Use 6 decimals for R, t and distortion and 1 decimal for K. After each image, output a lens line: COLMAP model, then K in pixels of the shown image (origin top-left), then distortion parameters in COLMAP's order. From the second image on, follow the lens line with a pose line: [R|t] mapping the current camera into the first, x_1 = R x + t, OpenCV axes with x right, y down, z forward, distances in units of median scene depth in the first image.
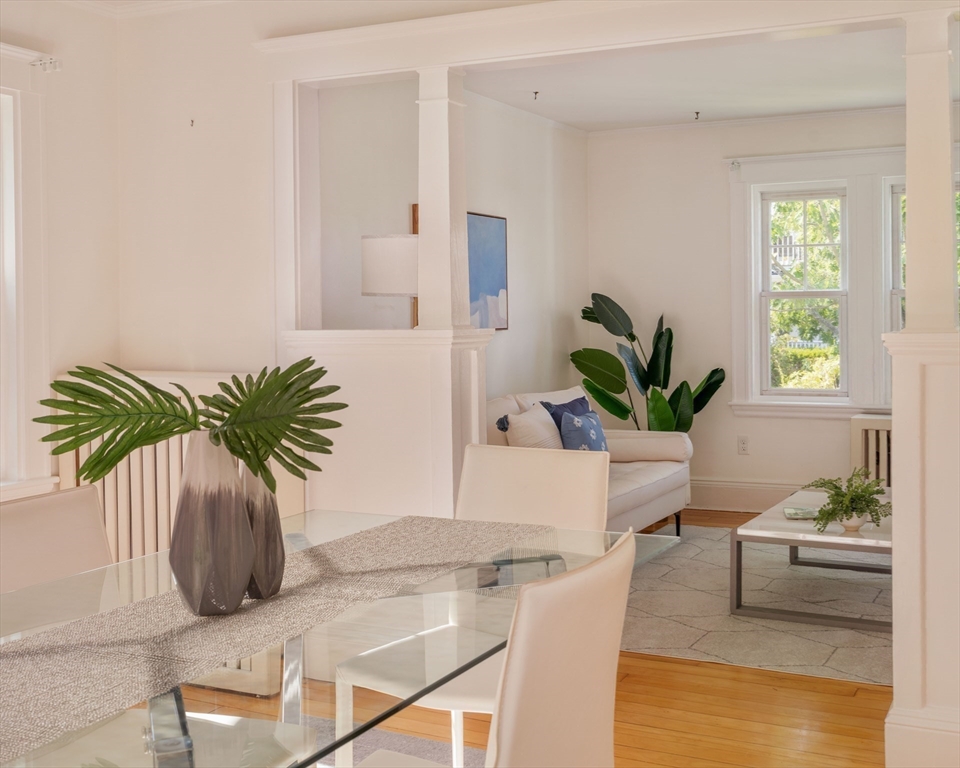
lens RADIAL K [[1100.8, 0, 502.3], [0, 1100.8, 344.1], [0, 0, 1]] dist [0.007600, 0.000000]
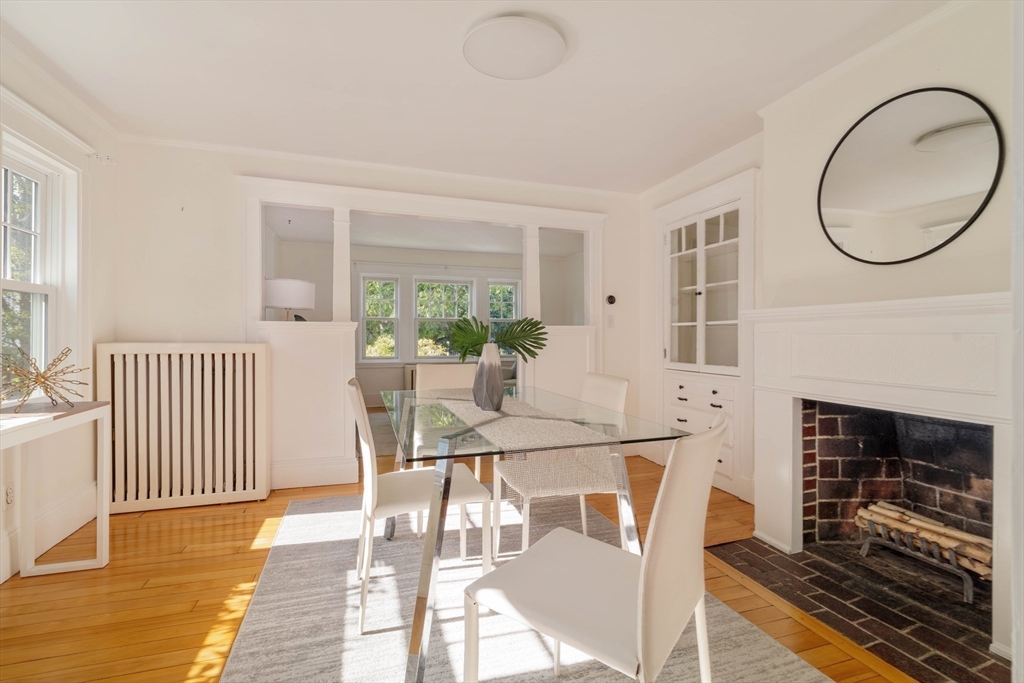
lens RADIAL K [[472.7, 0, 506.9], [0, 472.7, 340.5], [0, 0, 1]] dist [-0.004536, 0.000423]
pose [[0.713940, 0.006276, 0.700179, -0.340454], [0.006399, 0.999860, -0.015487, 0.028504], [-0.700178, 0.015538, 0.713799, 0.040687]]
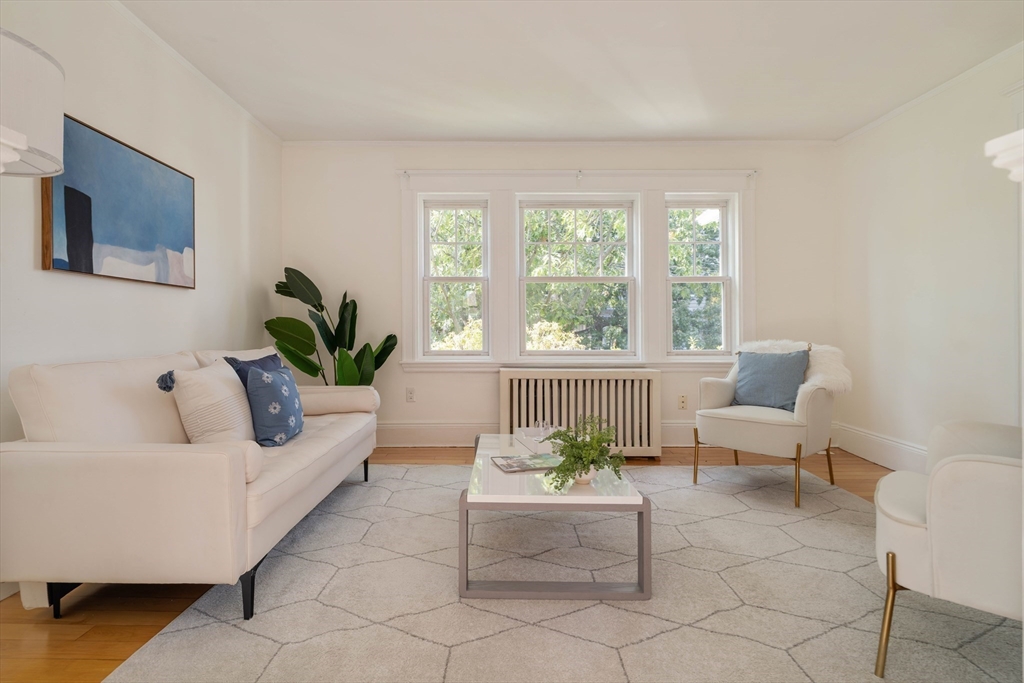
lens RADIAL K [[516.9, 0, 494.2], [0, 516.9, 337.6], [0, 0, 1]] dist [-0.006121, 0.000105]
pose [[0.893069, 0.007617, 0.449855, 0.043205], [-0.001307, 0.999896, -0.014336, 0.042831], [-0.449918, 0.012215, 0.892986, 0.526621]]
